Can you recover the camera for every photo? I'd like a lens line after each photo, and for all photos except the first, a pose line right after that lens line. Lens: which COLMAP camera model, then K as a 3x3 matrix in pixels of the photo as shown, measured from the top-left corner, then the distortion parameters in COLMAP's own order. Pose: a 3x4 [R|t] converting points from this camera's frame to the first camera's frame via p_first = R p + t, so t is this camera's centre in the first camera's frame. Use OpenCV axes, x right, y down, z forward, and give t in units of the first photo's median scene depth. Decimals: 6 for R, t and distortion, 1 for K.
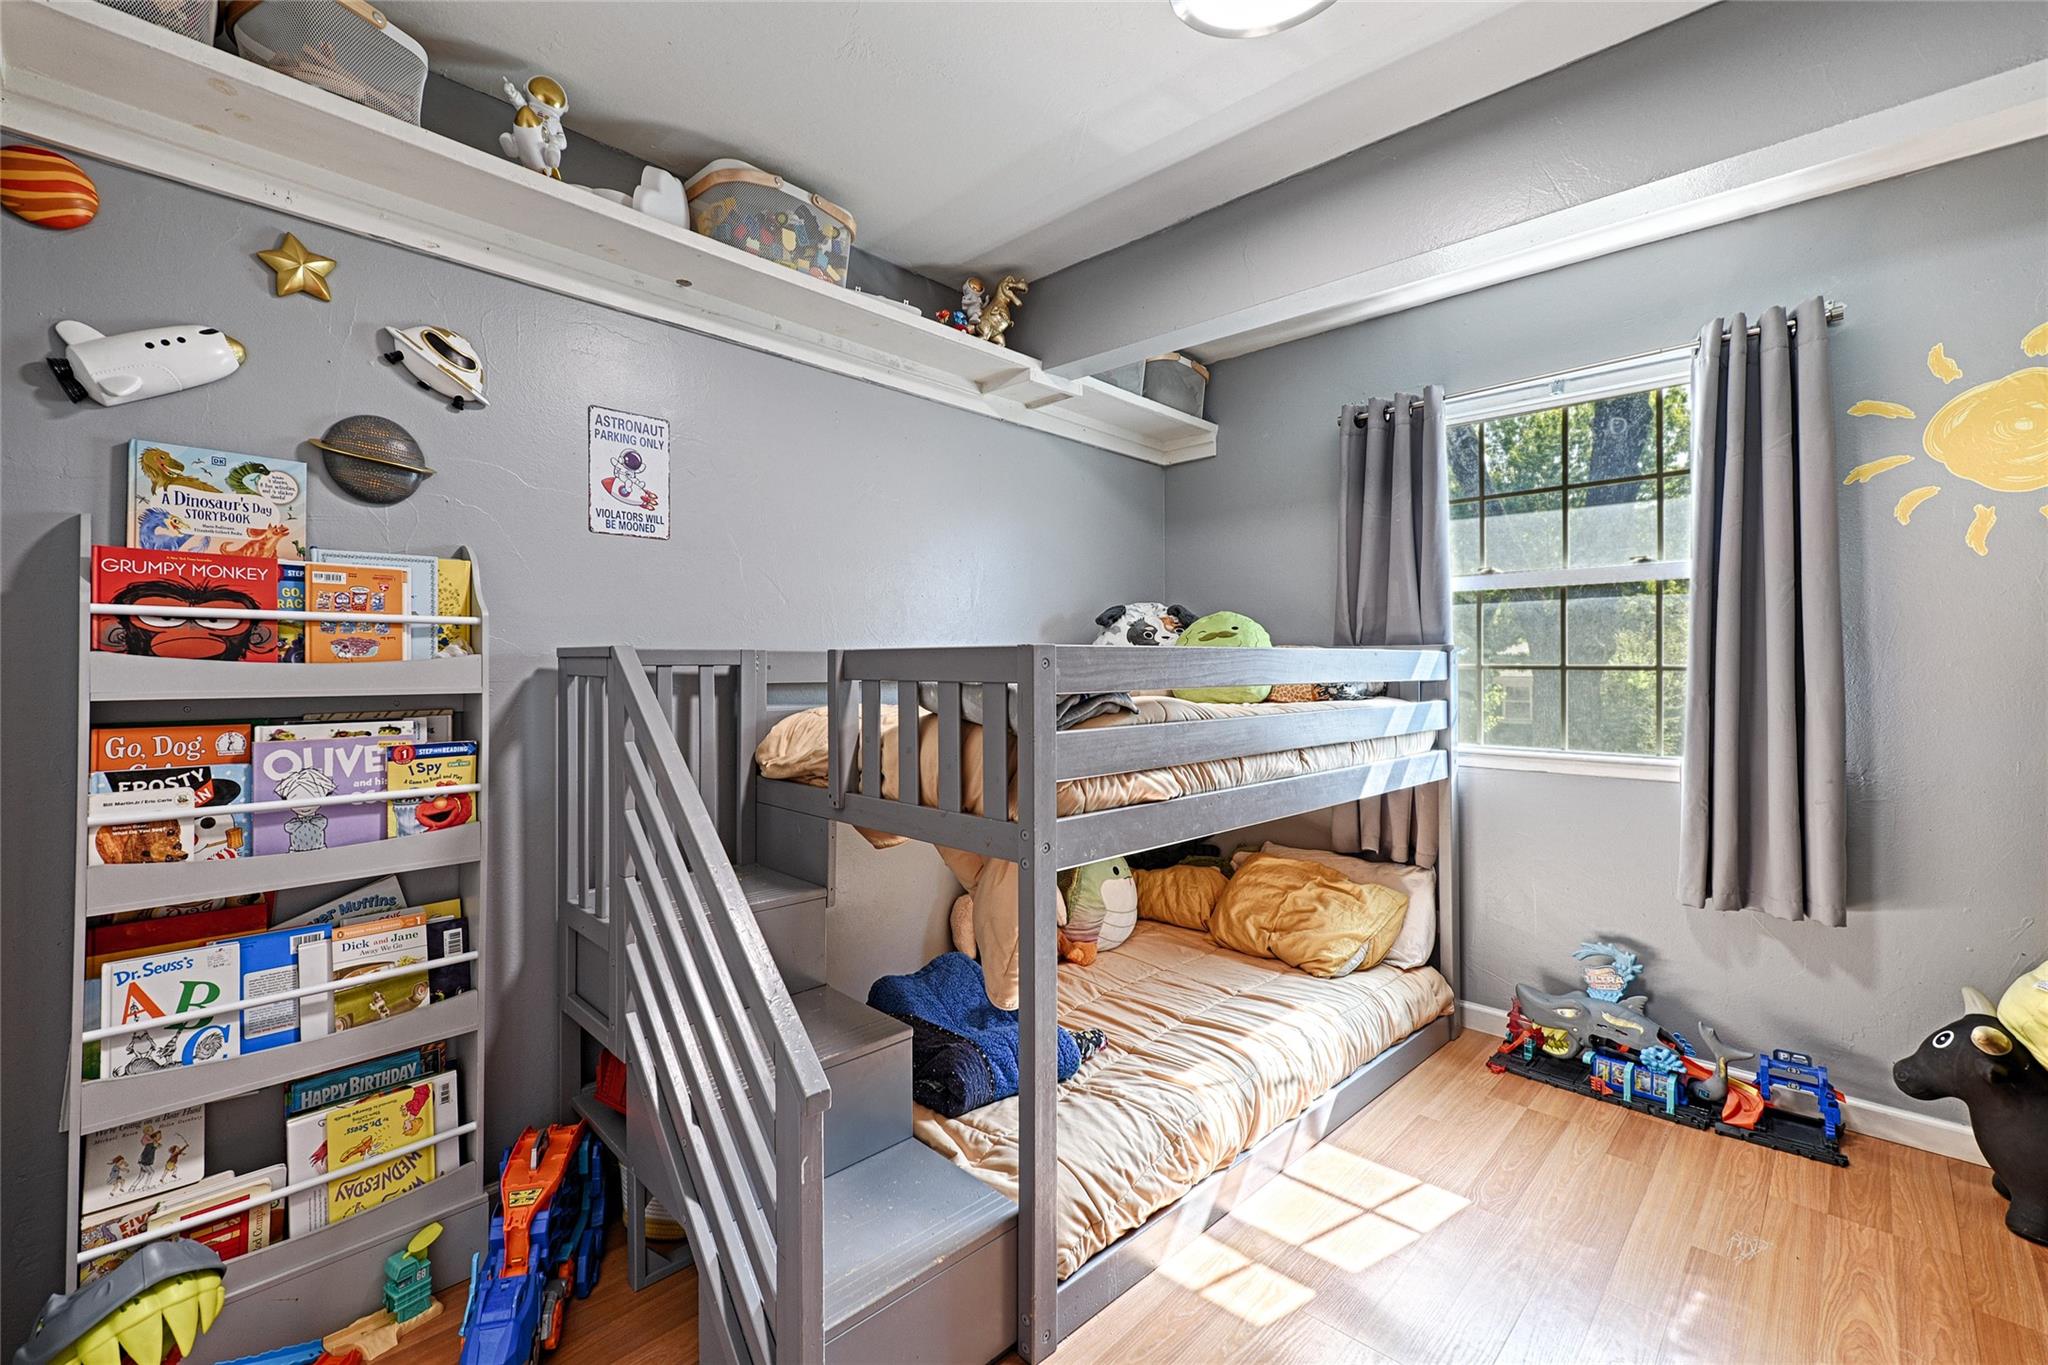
lens RADIAL K [[836.6, 0, 1014.3], [0, 836.6, 662.4], [0, 0, 1]] dist [0.013820, -0.002453]
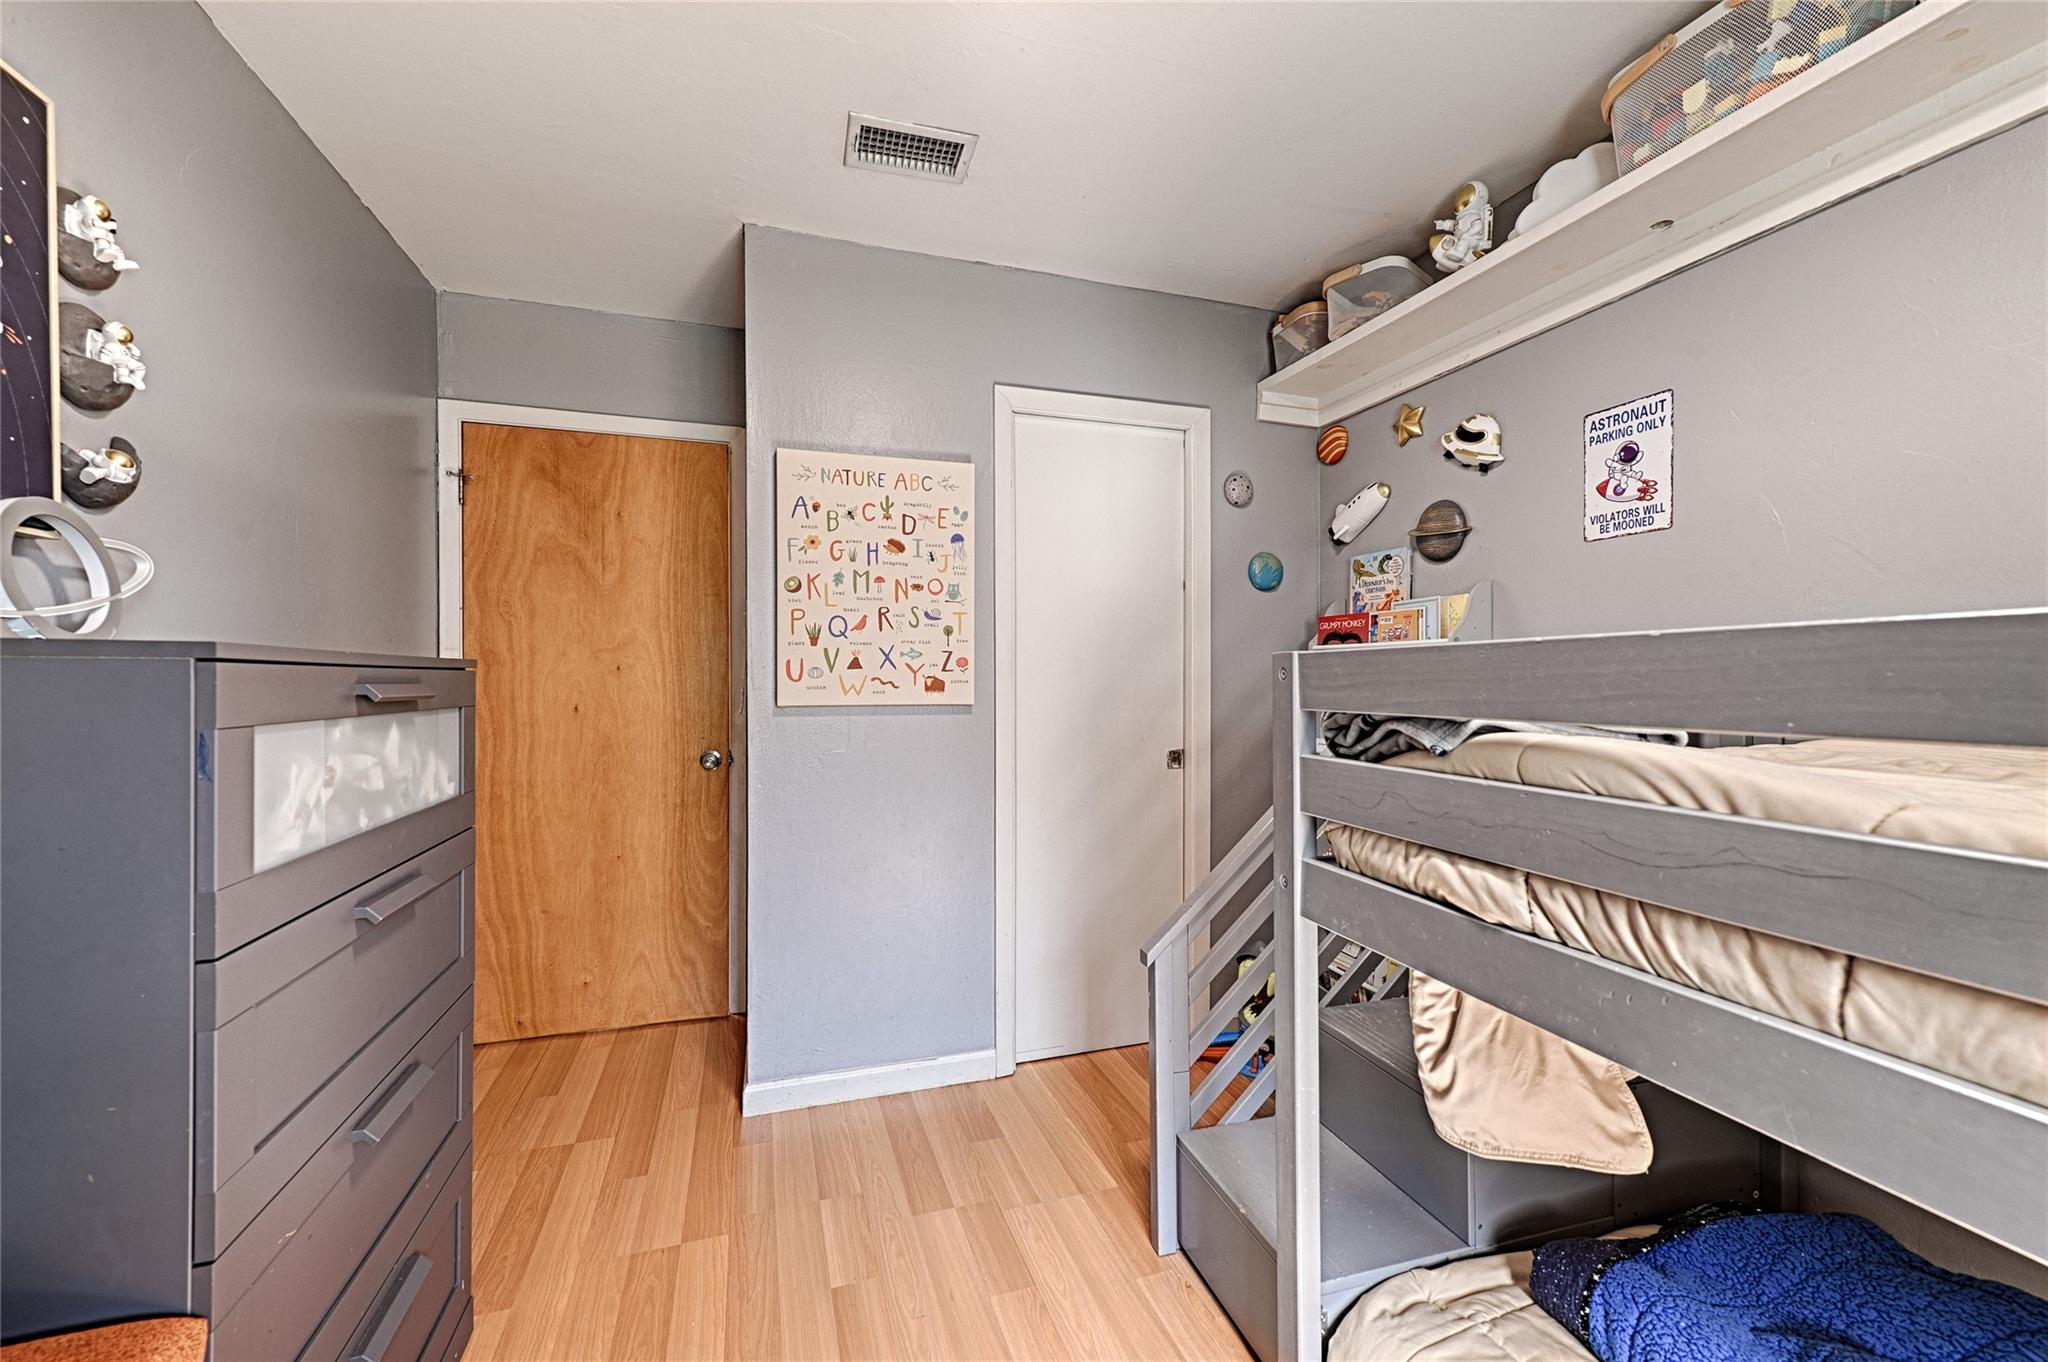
lens RADIAL K [[836.1, 0, 1018.5], [0, 836.1, 681.4], [0, 0, 1]] dist [0.008507, 0.000436]
pose [[-0.455944, 0.007323, -0.889978, 0.821604], [0.008017, 0.999959, 0.004121, 0.002472], [0.889973, -0.005256, -0.455984, 0.994185]]
